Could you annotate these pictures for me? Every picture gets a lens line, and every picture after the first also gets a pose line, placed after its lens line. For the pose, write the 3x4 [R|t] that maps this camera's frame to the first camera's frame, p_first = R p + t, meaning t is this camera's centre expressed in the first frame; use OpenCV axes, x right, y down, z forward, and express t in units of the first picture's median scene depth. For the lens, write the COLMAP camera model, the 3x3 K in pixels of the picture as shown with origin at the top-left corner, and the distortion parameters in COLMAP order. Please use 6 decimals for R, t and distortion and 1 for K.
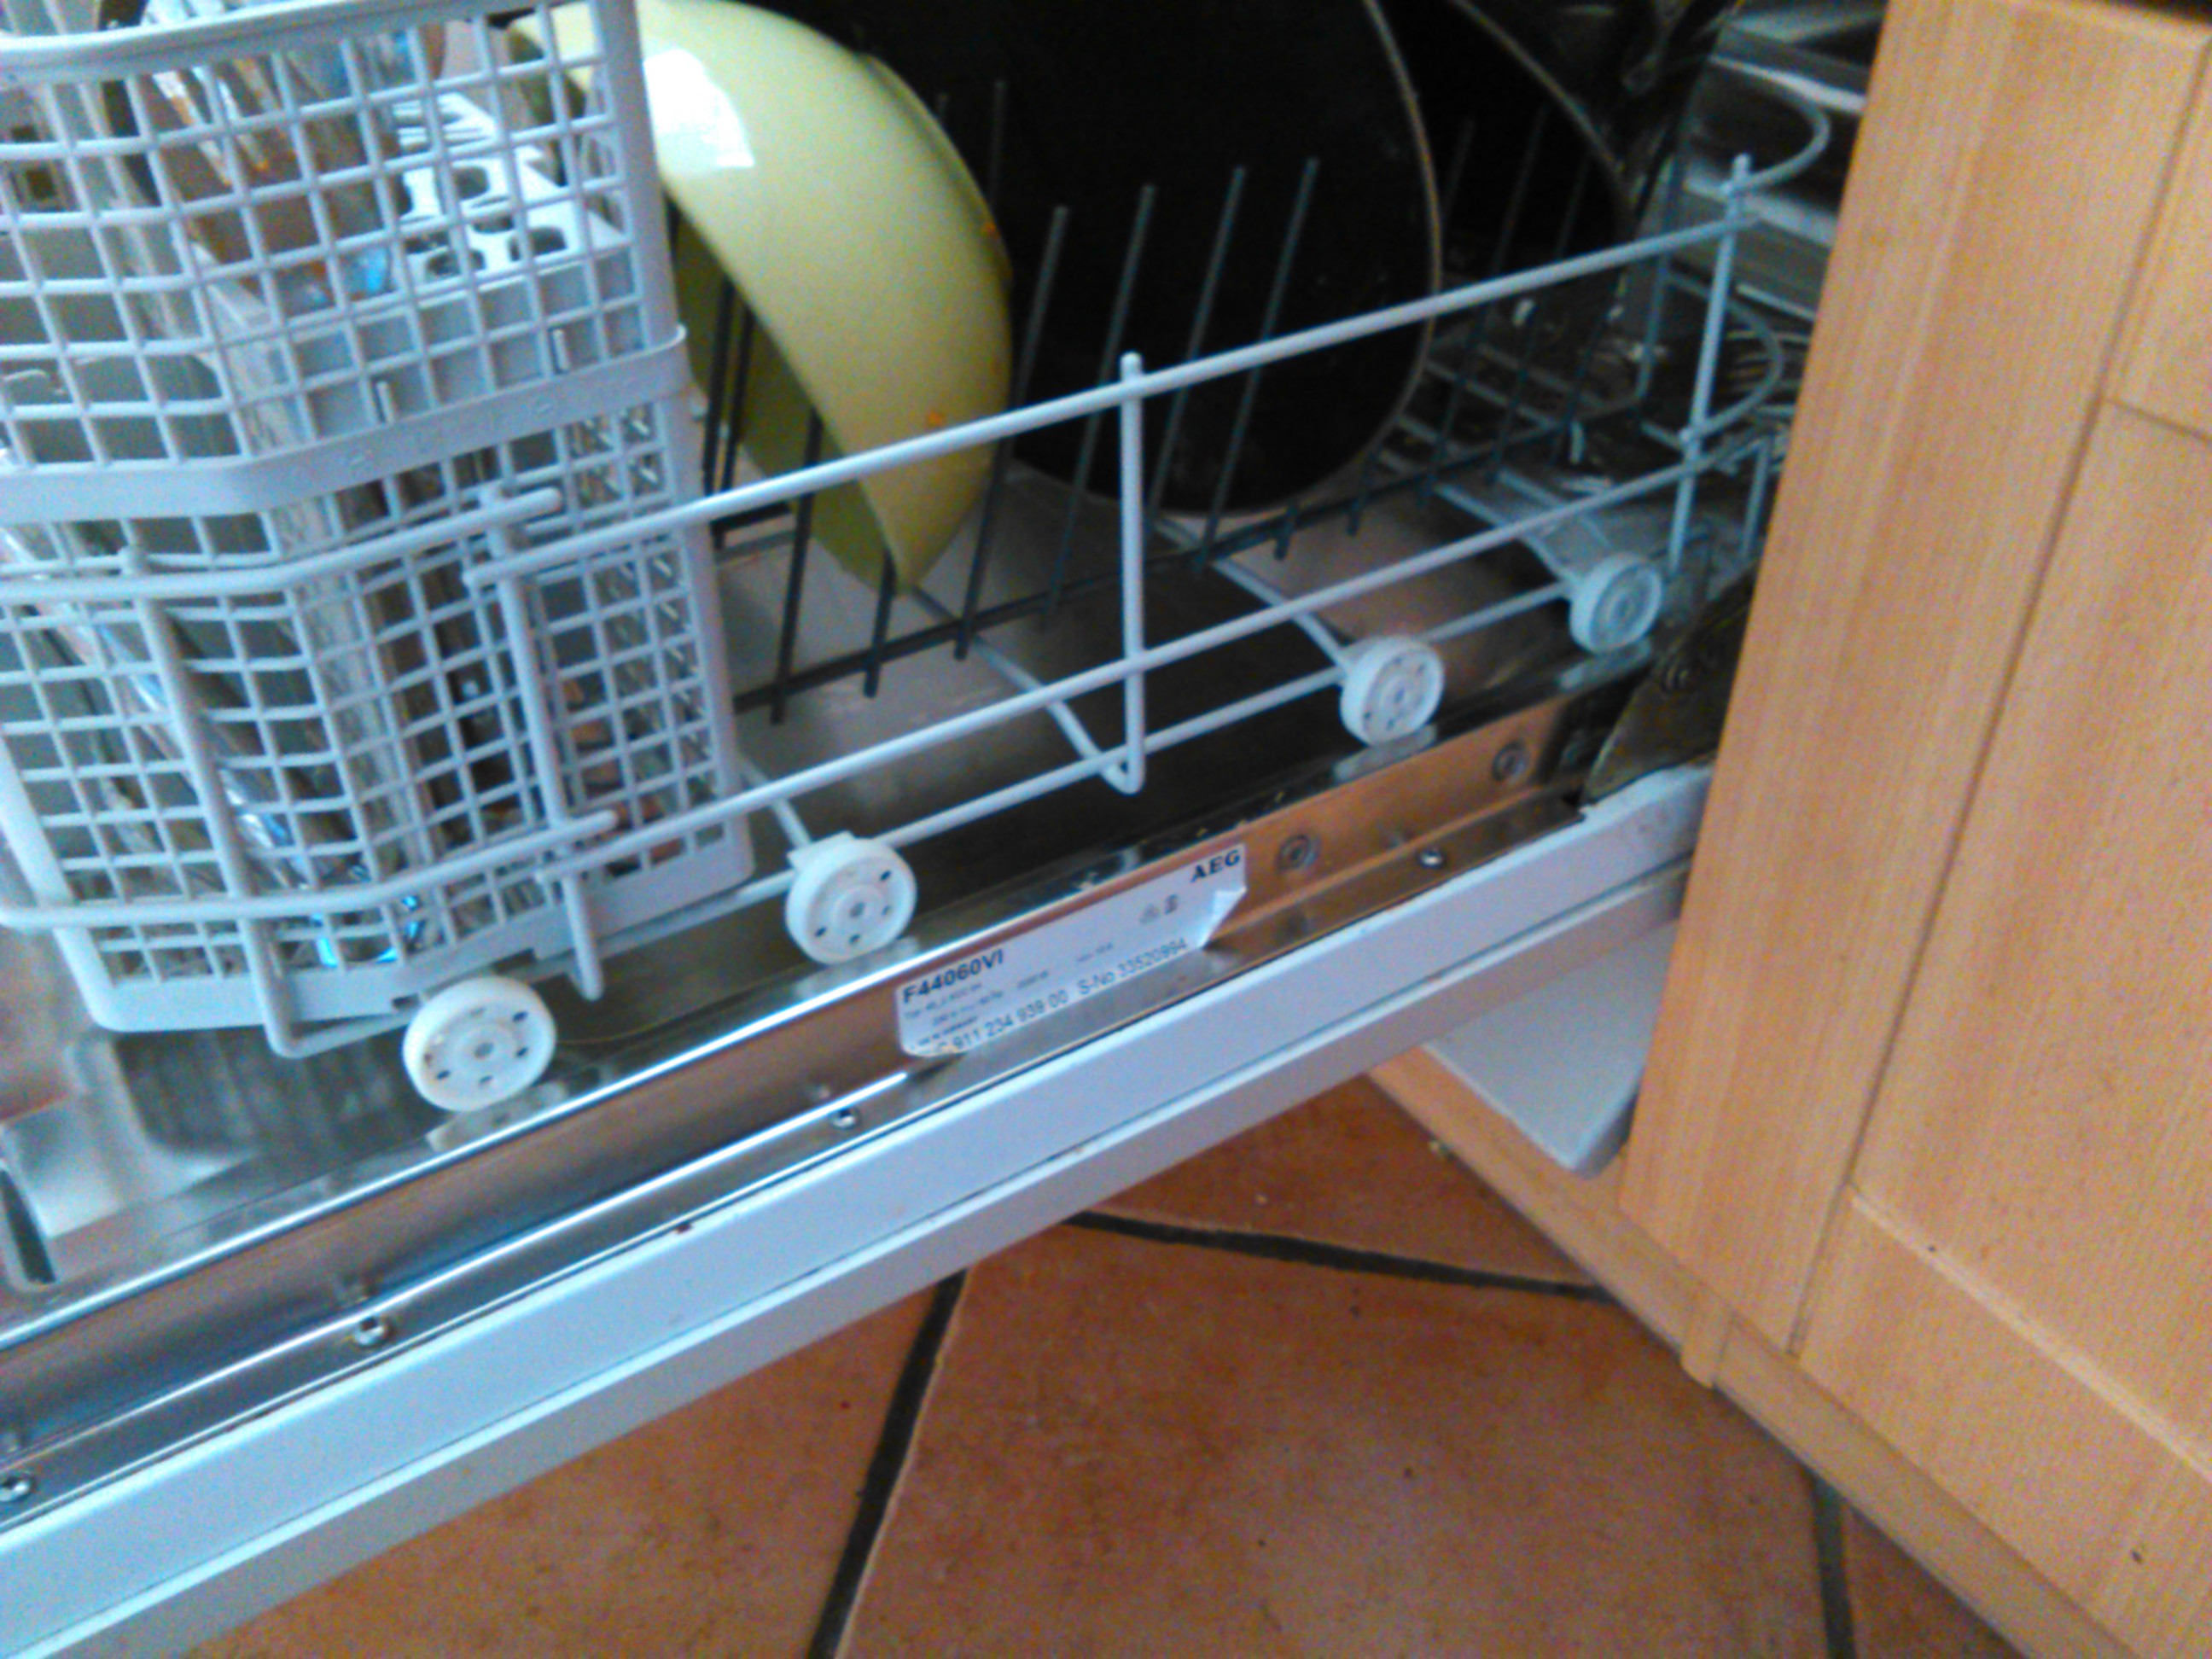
lens RADIAL K [[1983.9, 0, 1107.8], [0, 1983.9, 829.0], [0, 0, 1]] dist [-0.020181, -0.001598]
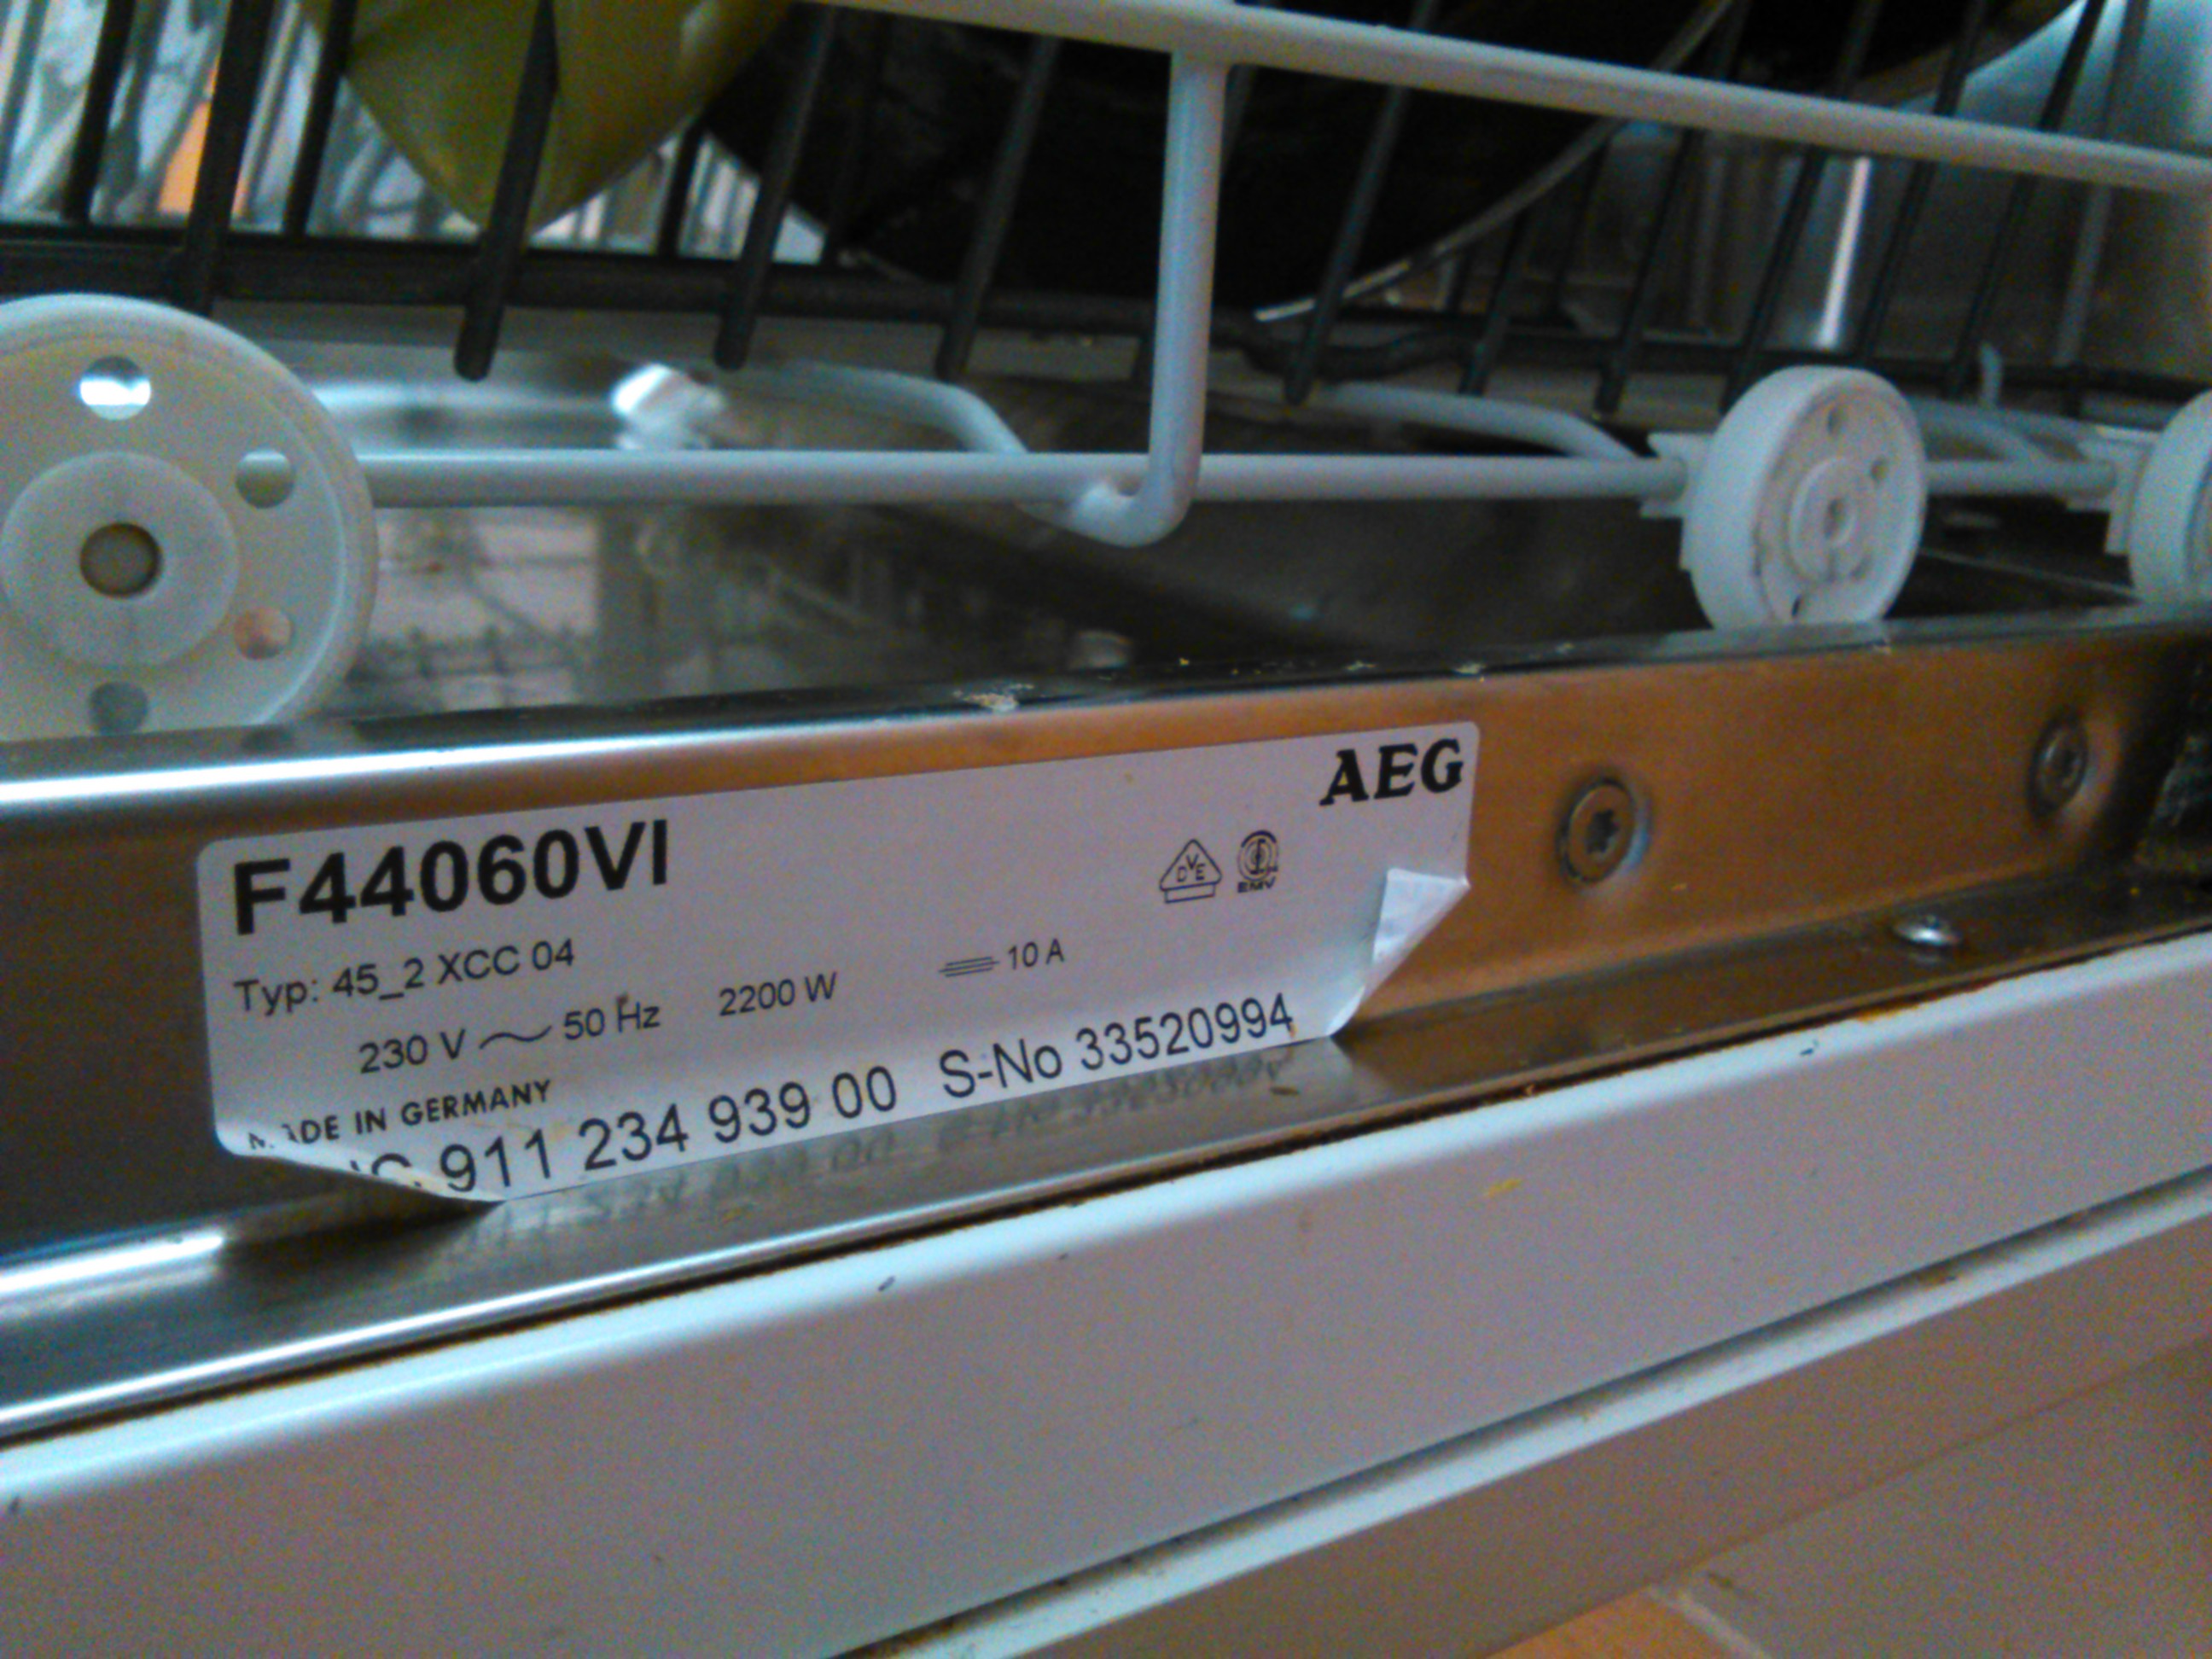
lens RADIAL K [[1983.9, 0, 1100.7], [0, 1983.9, 838.6], [0, 0, 1]] dist [-0.020181, -0.001598]
pose [[0.996195, 0.083835, 0.023804, -0.000796], [-0.071525, 0.942561, -0.326287, 0.141090], [-0.049790, 0.323343, 0.944971, 0.710103]]
